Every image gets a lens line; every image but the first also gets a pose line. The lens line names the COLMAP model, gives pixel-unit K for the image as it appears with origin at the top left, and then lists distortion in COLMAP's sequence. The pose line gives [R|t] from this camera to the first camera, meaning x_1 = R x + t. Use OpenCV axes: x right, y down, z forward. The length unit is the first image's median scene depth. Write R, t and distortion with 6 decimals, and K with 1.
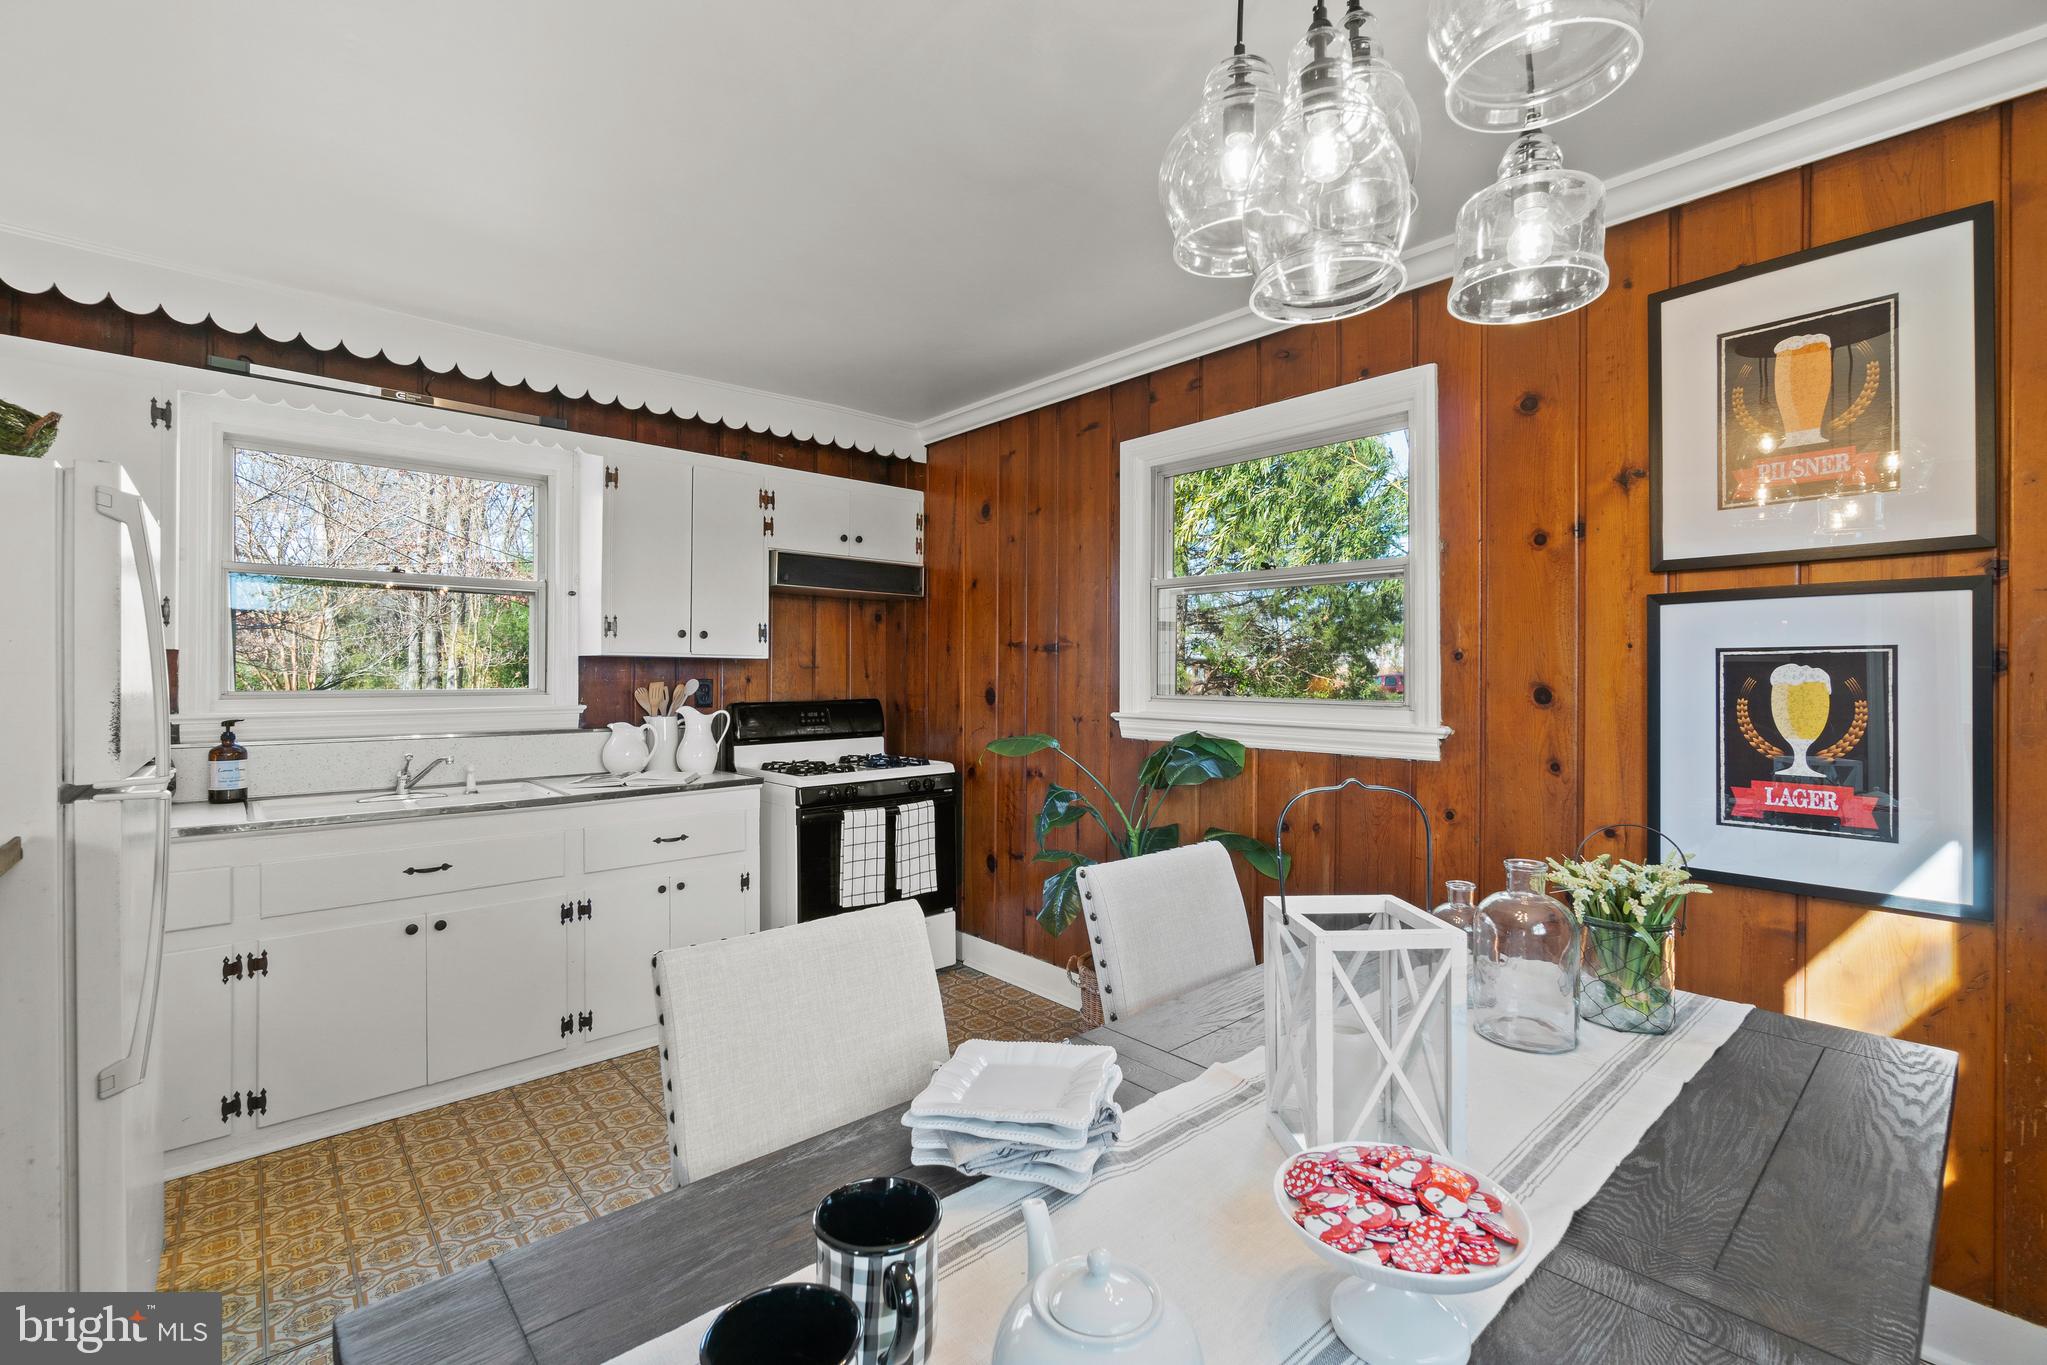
lens RADIAL K [[889.3, 0, 1024.8], [0, 889.3, 671.3], [0, 0, 1]] dist [-0.002214, -0.000017]
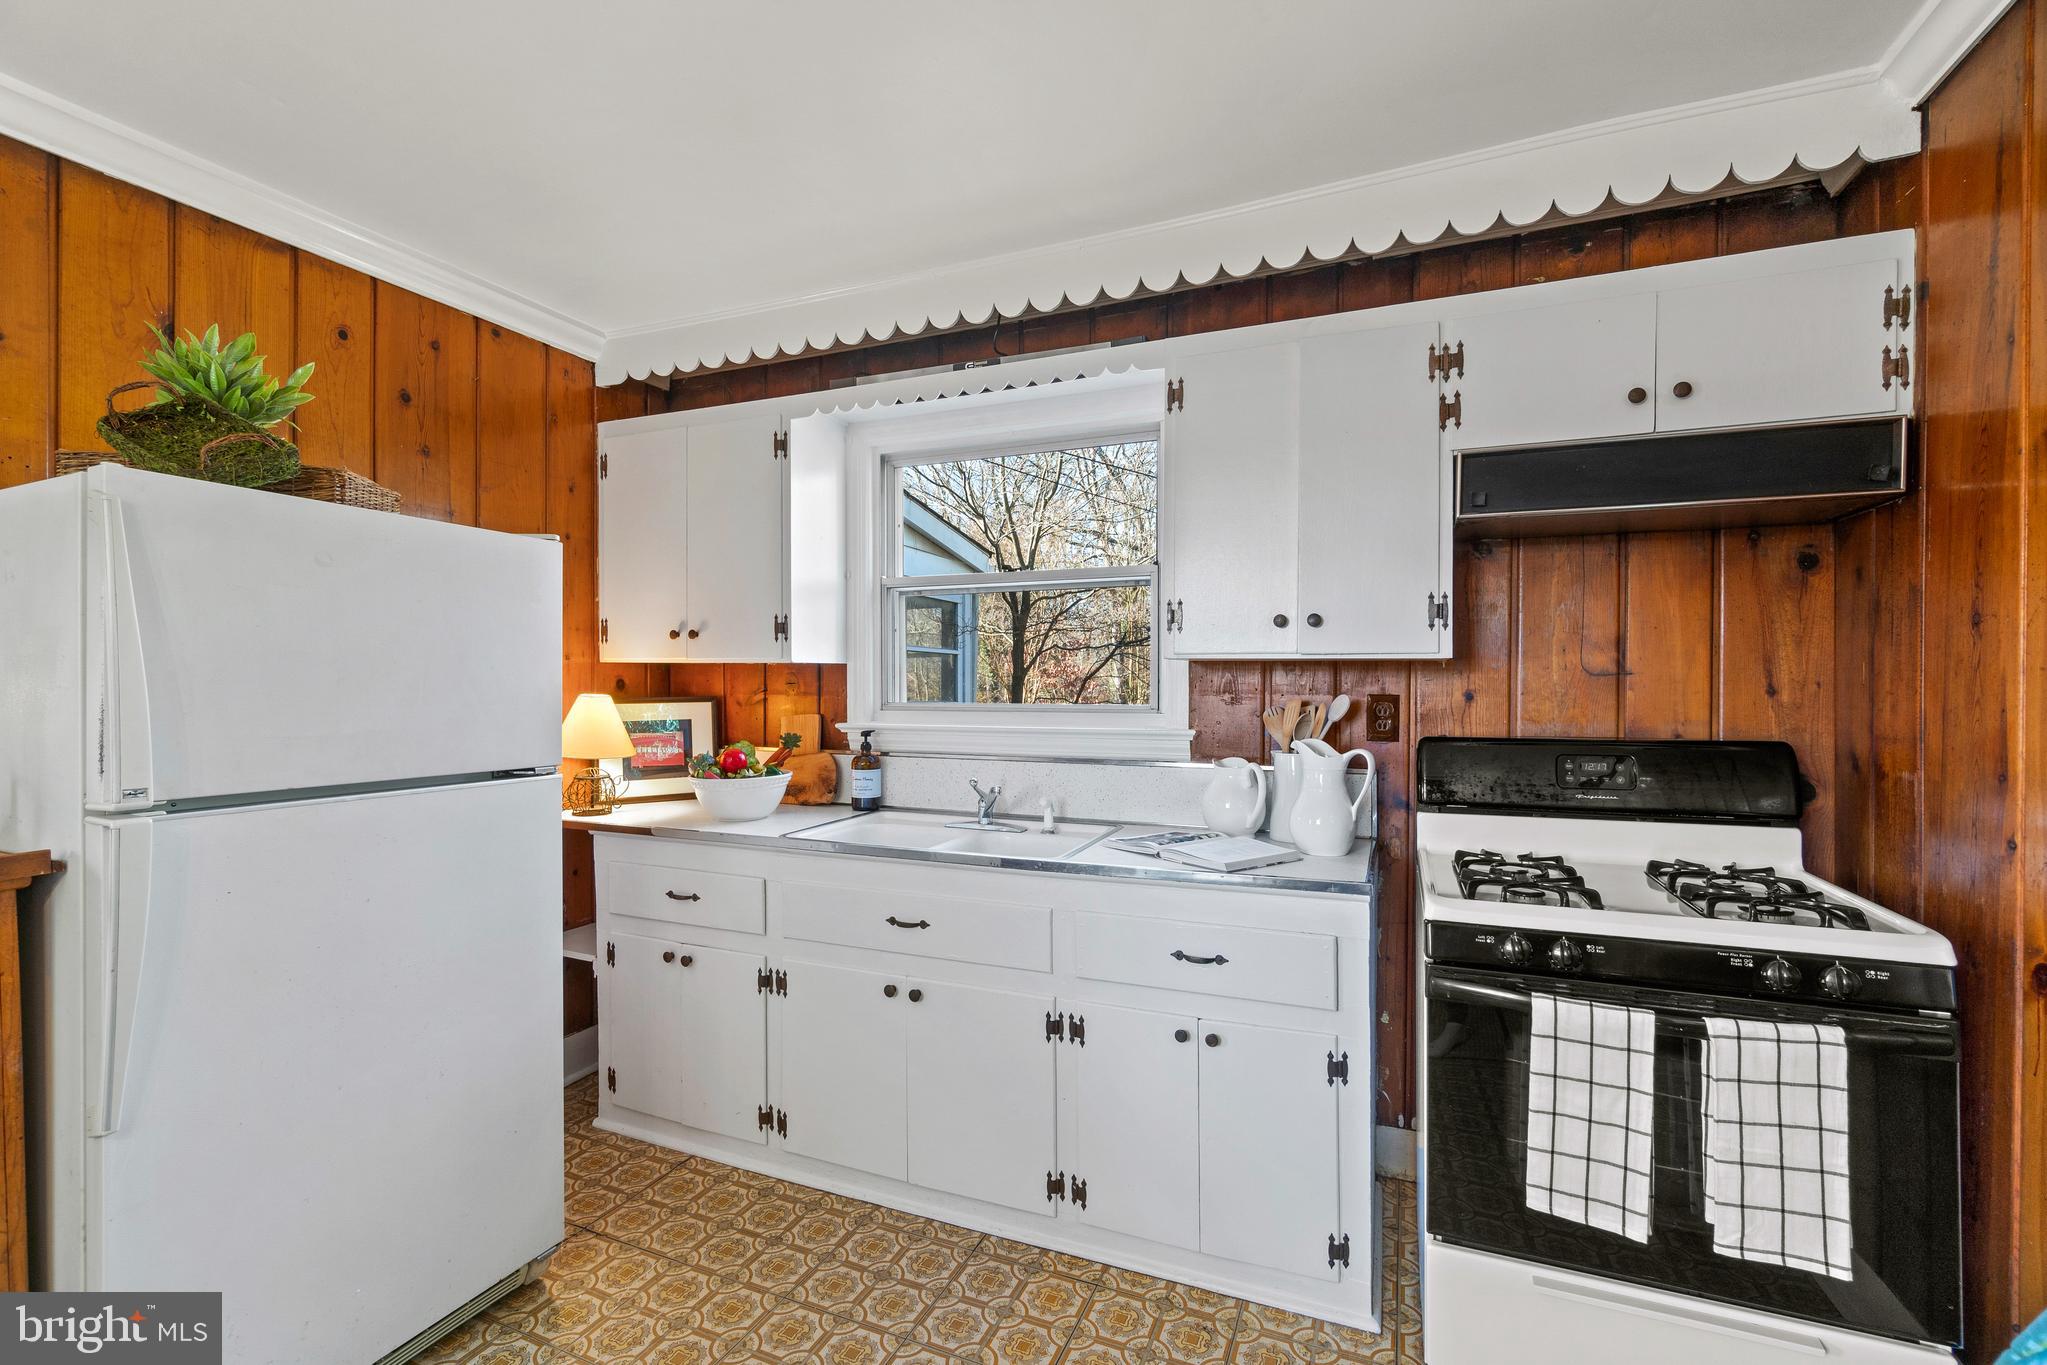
lens RADIAL K [[884.9, 0, 1020.0], [0, 884.9, 684.6], [0, 0, 1]] dist [-0.004256, -0.000078]
pose [[0.423799, 0.001637, -0.905755, 0.091850], [0.003070, 0.999990, 0.003244, -0.000666], [0.905751, -0.004156, 0.423790, 0.589141]]
